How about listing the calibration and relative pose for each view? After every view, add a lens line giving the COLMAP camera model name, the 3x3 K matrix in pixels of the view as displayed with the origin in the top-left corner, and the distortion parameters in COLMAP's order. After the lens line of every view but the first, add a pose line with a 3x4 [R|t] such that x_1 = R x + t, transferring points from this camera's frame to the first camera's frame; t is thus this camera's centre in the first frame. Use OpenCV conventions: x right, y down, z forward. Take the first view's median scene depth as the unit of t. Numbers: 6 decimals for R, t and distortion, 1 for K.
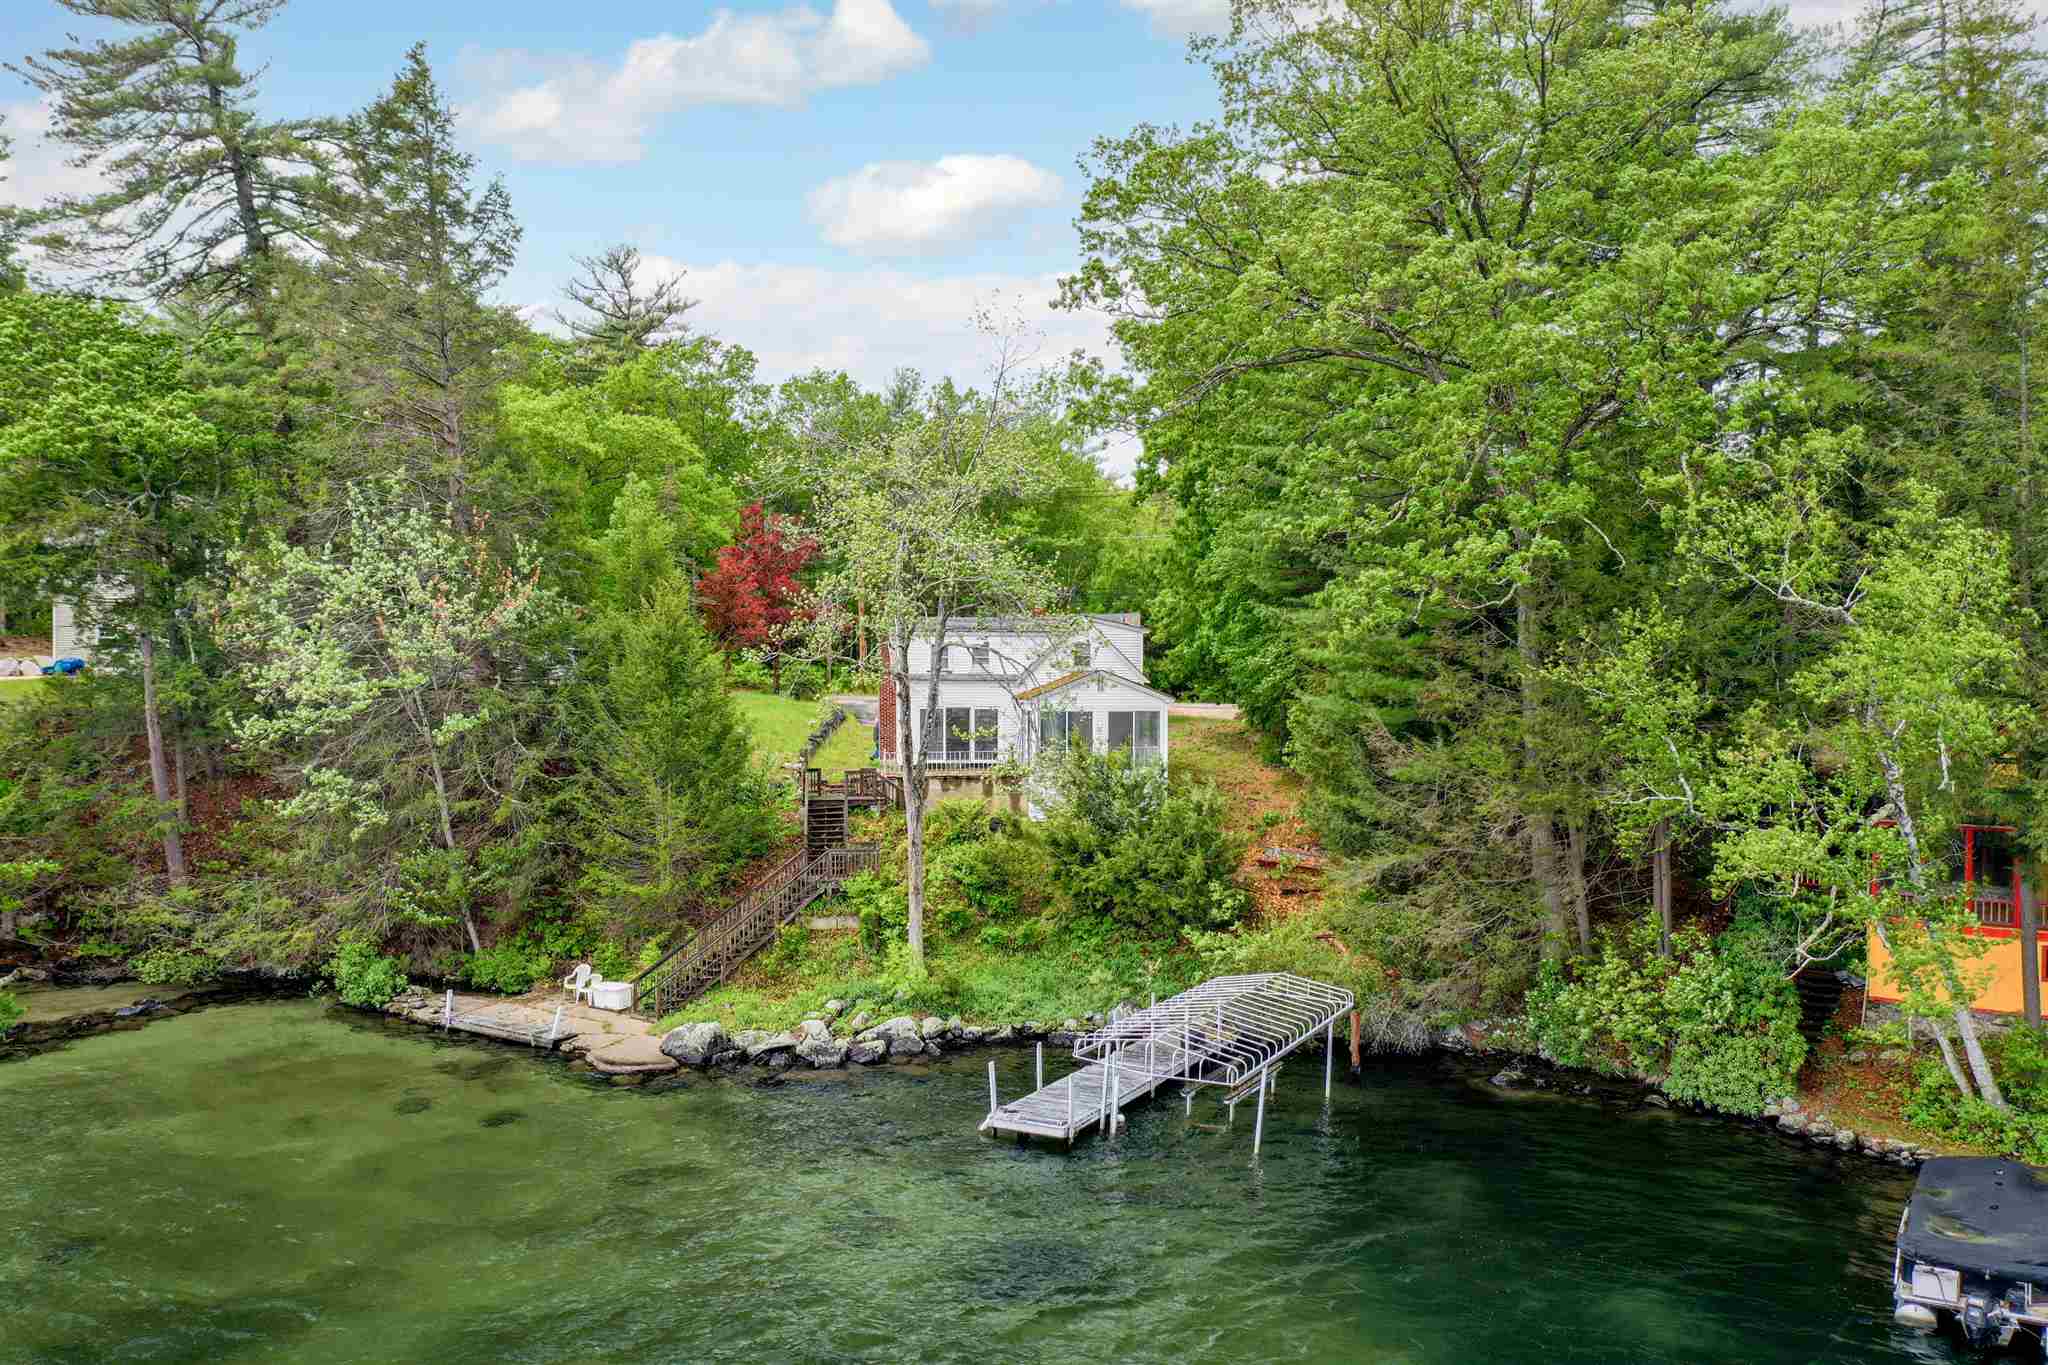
lens RADIAL K [[1700.1, 0, 1025.8], [0, 1700.1, 684.7], [0, 0, 1]] dist [-0.011622, -0.014731]
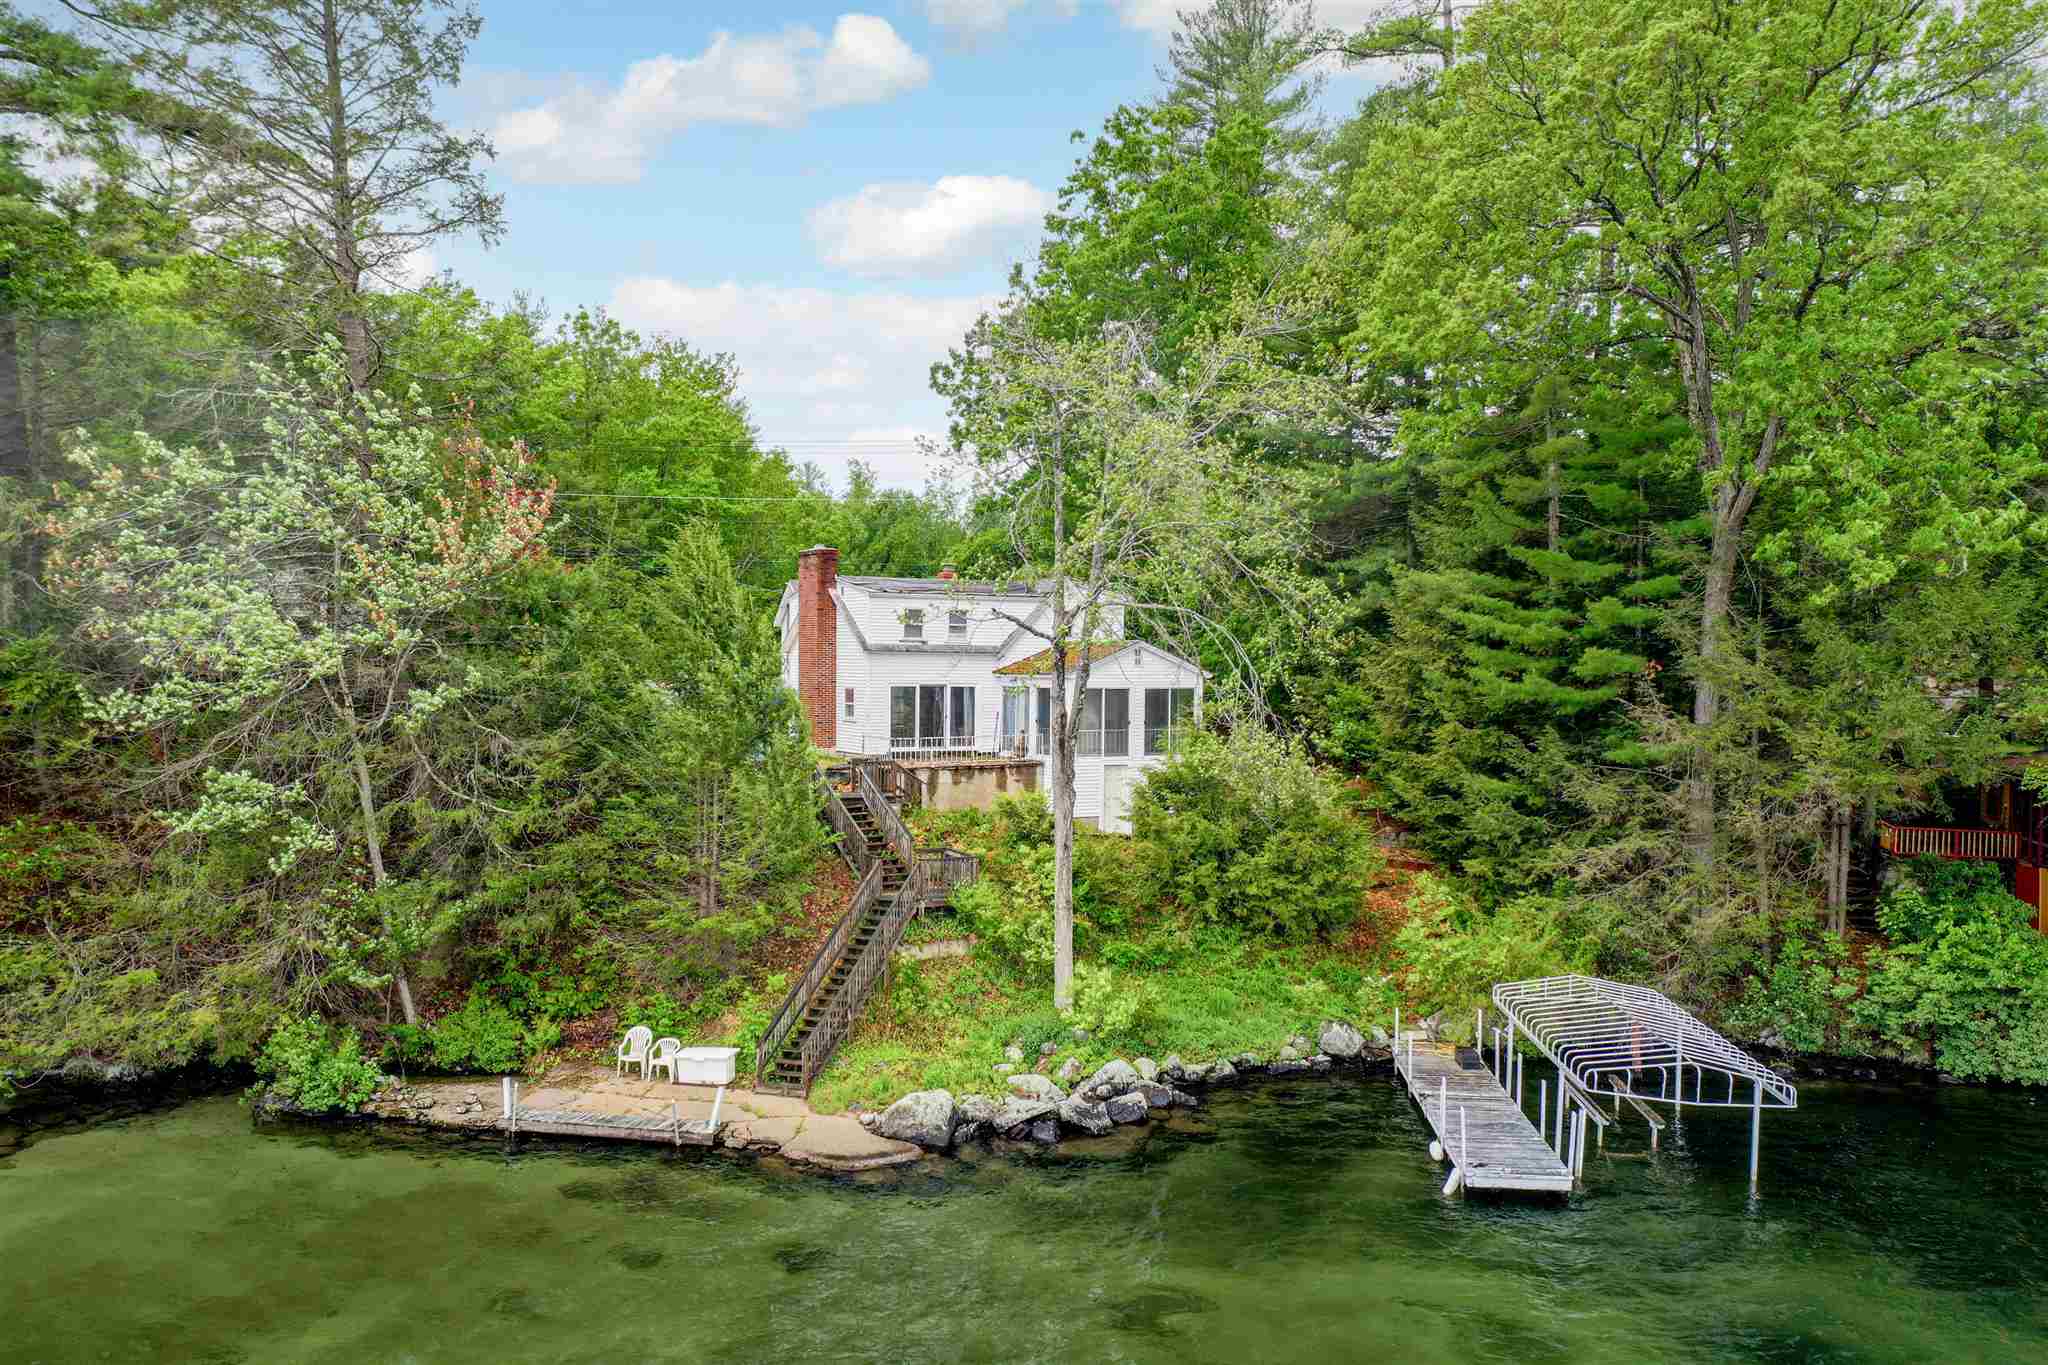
lens RADIAL K [[1700.1, 0, 1025.8], [0, 1700.1, 684.7], [0, 0, 1]] dist [-0.011622, -0.014731]
pose [[0.917422, 0.001495, 0.397914, -0.392098], [-0.002482, 0.999995, 0.001964, 0.013680], [-0.397909, -0.002790, 0.917421, 0.249180]]
